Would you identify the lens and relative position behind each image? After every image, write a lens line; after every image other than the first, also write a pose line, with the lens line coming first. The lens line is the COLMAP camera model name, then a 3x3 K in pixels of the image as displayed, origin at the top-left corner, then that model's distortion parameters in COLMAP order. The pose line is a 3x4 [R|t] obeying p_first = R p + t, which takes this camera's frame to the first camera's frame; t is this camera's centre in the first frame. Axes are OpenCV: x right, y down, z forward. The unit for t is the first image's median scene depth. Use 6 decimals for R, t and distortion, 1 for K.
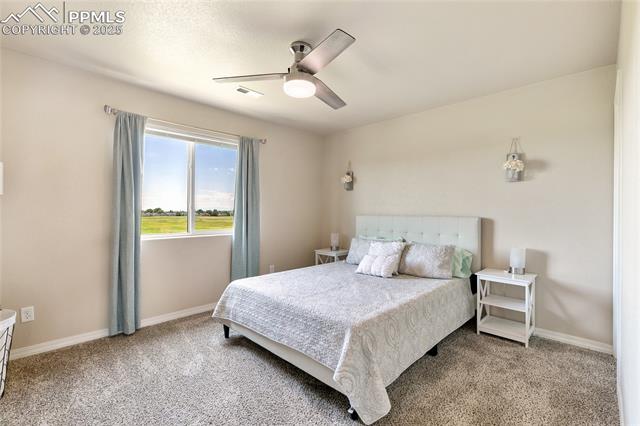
lens RADIAL K [[288.5, 0, 320.0], [0, 288.5, 213.0], [0, 0, 1]] dist [-0.000514, 0.005179]
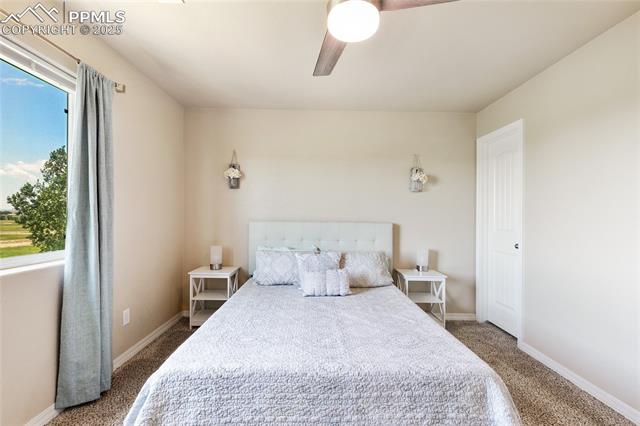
lens RADIAL K [[288.5, 0, 320.0], [0, 288.5, 213.0], [0, 0, 1]] dist [-0.000514, 0.005179]
pose [[0.701197, 0.013397, 0.712842, -0.423826], [-0.005993, 0.999899, -0.012897, -0.006794], [-0.712943, 0.004771, 0.701206, 0.451085]]
